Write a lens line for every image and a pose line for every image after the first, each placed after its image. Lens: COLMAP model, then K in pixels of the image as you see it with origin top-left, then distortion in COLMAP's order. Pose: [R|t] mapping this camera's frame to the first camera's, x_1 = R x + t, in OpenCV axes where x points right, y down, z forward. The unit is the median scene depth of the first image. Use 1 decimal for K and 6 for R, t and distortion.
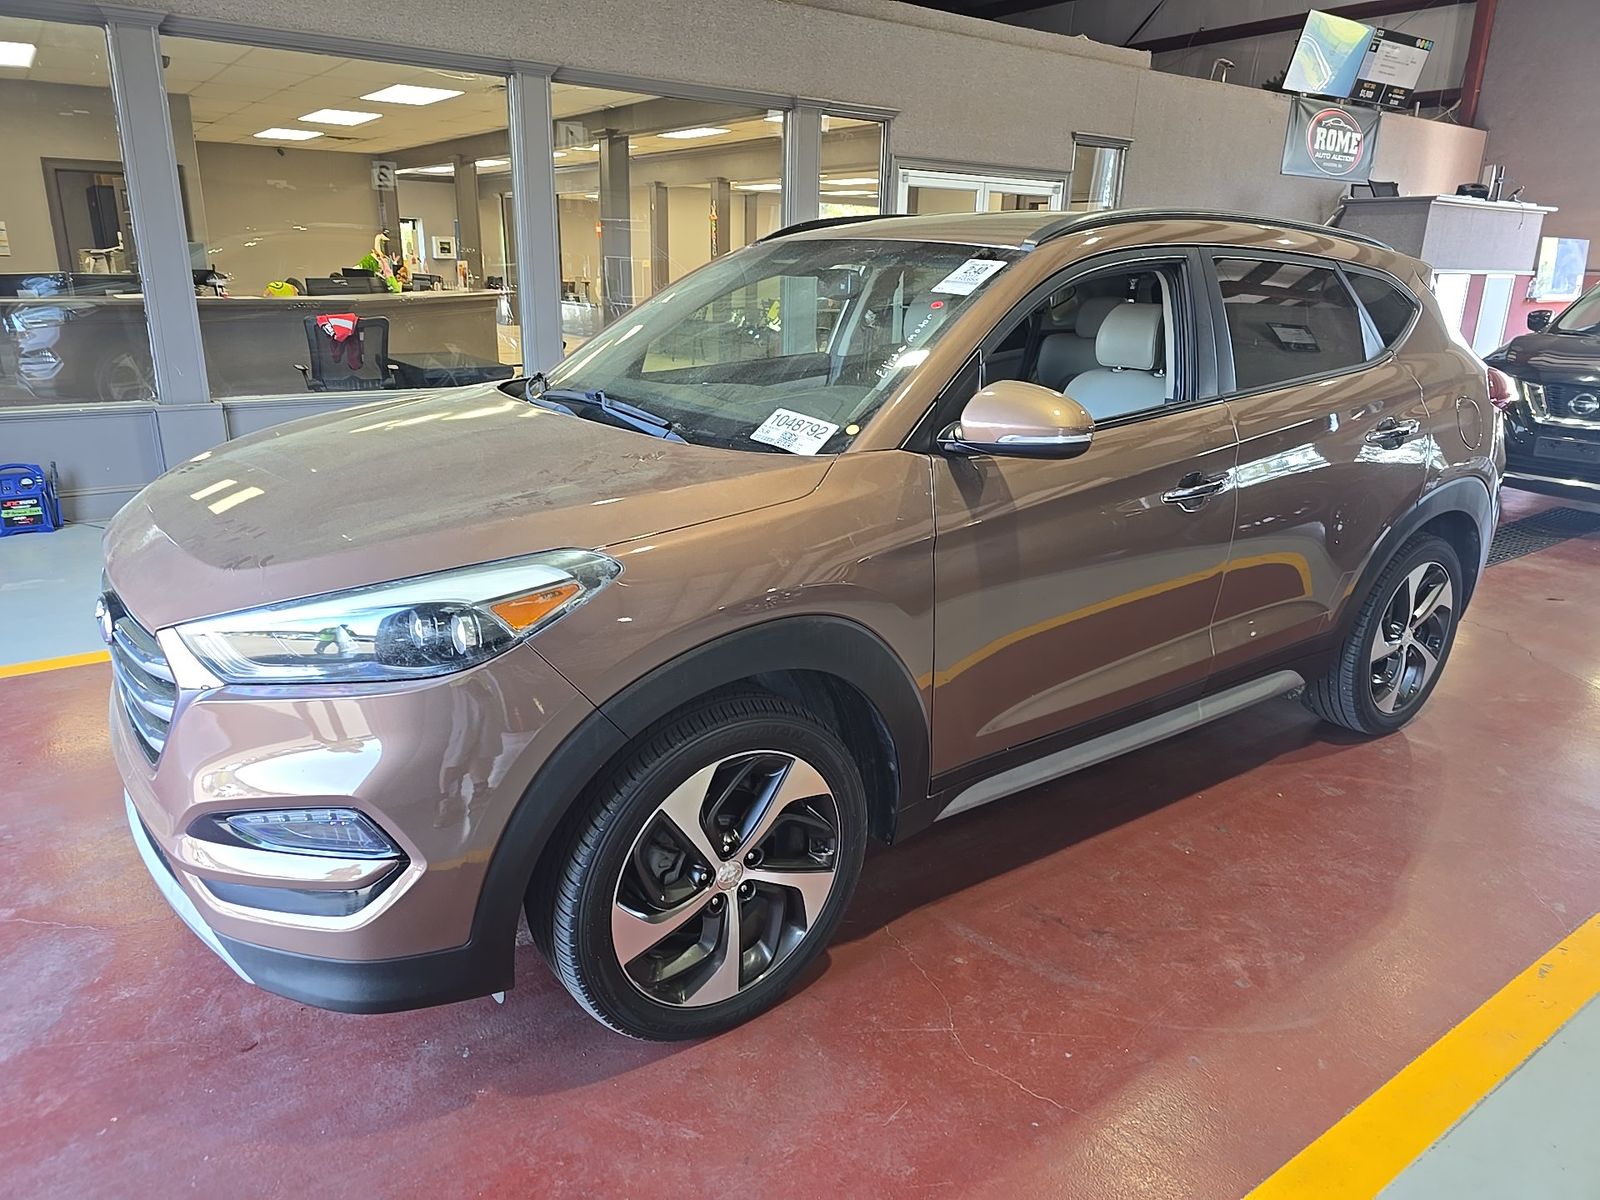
lens RADIAL K [[1068.1, 0, 800.0], [0, 1068.1, 600.0], [0, 0, 1]] dist [-0.003651, -0.017061]
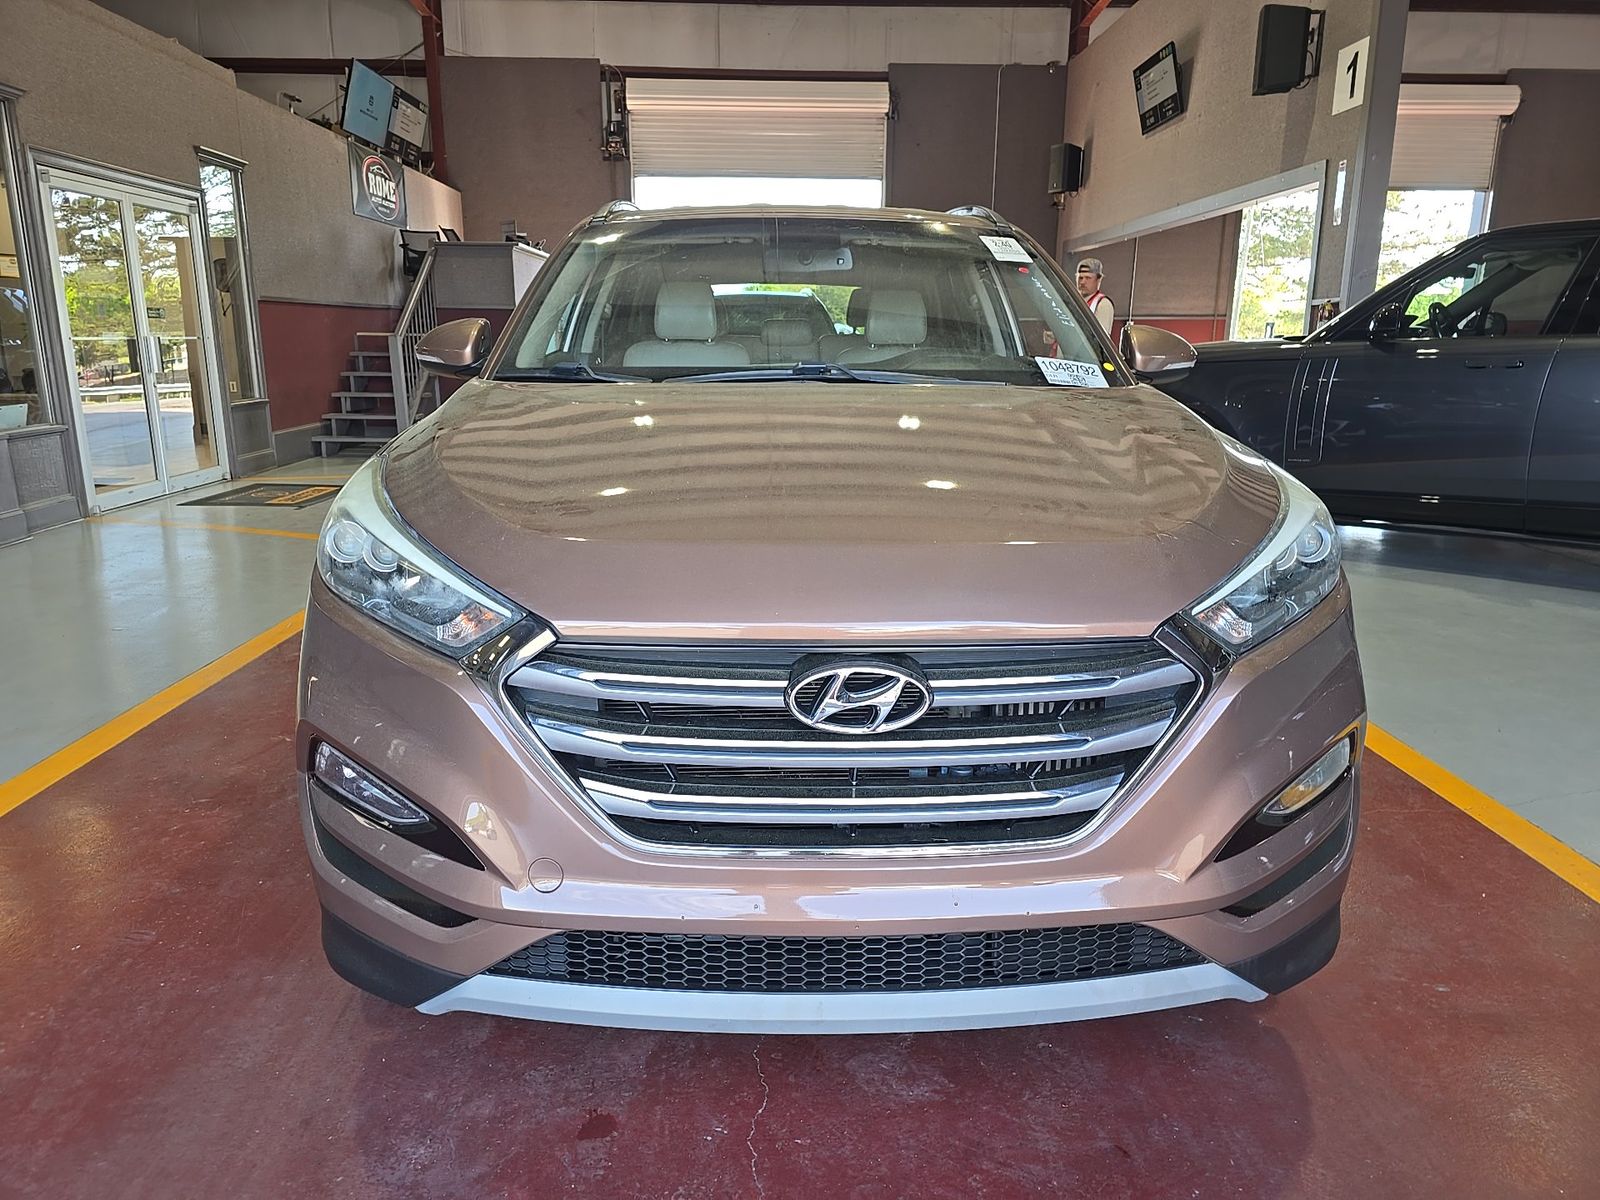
lens RADIAL K [[1068.1, 0, 800.0], [0, 1068.1, 600.0], [0, 0, 1]] dist [-0.003651, -0.017061]
pose [[0.560771, -0.204812, 0.802239, -0.197720], [0.244218, 0.966730, 0.076096, -0.014771], [-0.791134, 0.153249, 0.592133, 0.109096]]
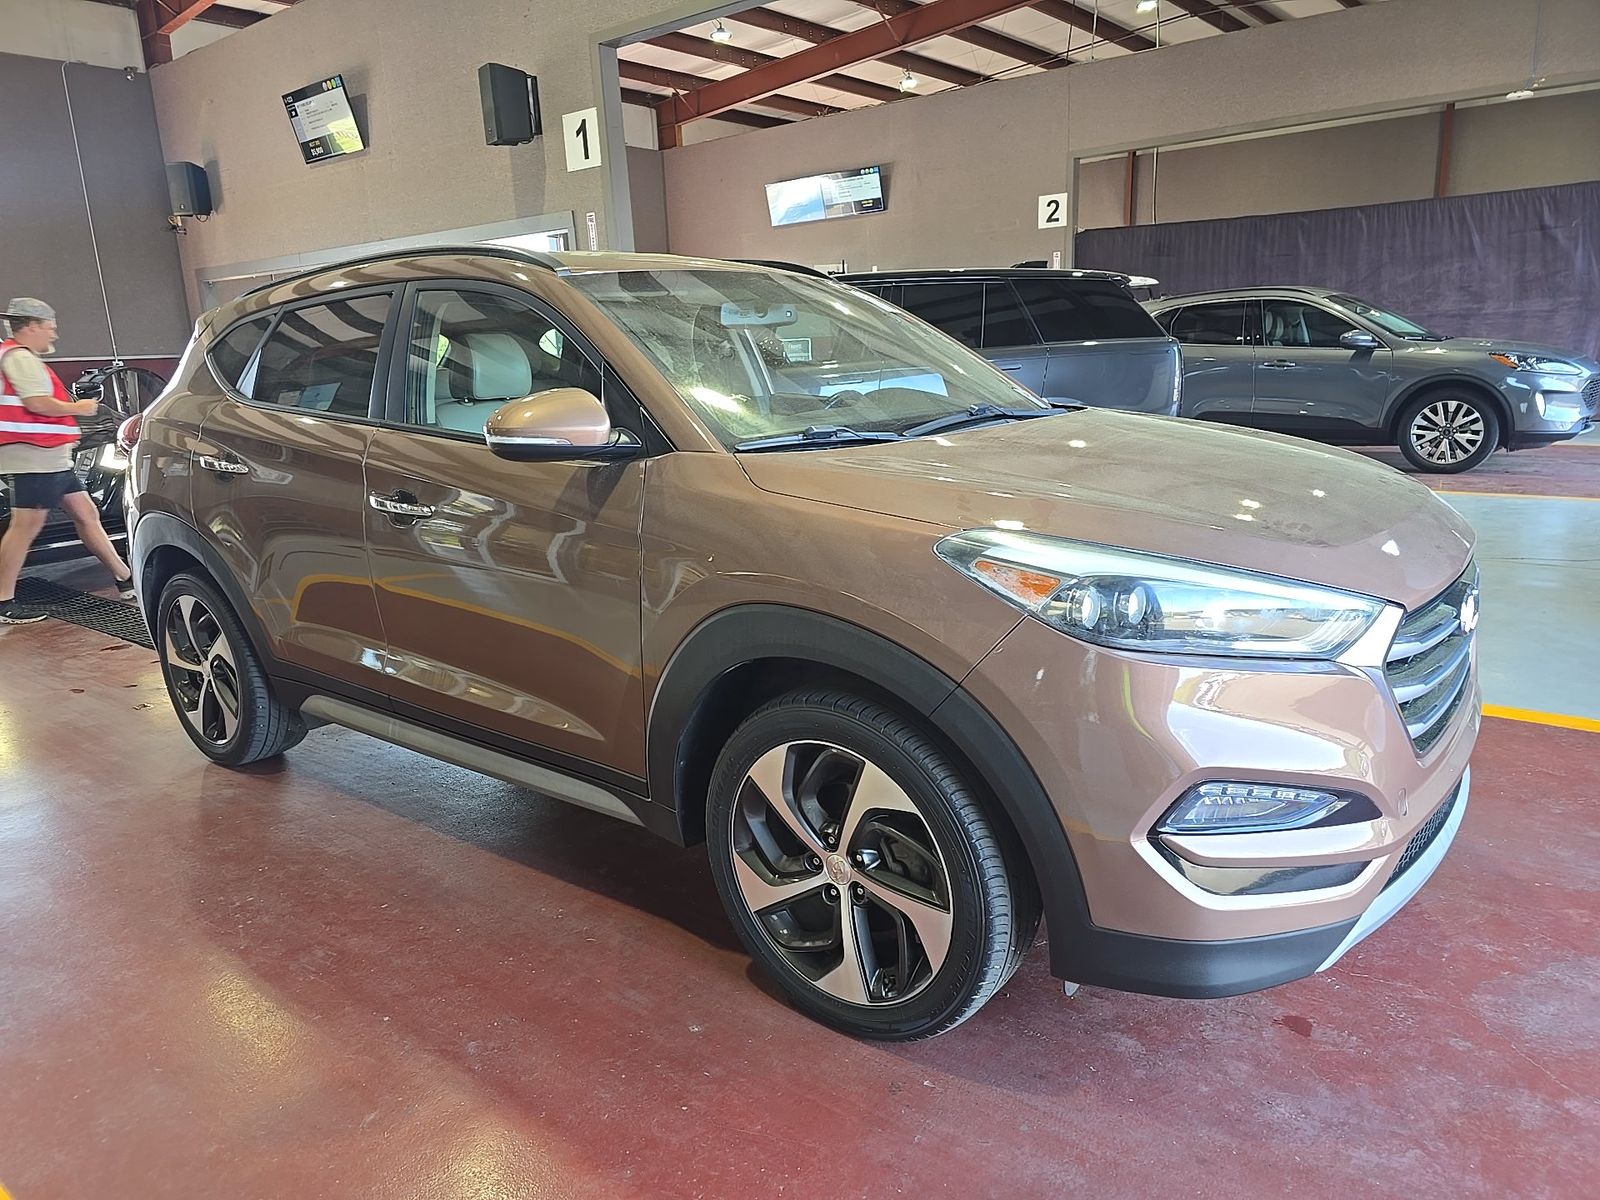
lens RADIAL K [[1068.1, 0, 800.0], [0, 1068.1, 600.0], [0, 0, 1]] dist [-0.003651, -0.017061]
pose [[-0.256386, -0.226342, 0.939700, -0.204237], [0.312653, 0.900511, 0.302207, -0.024834], [-0.914612, 0.371281, -0.160111, 0.135179]]
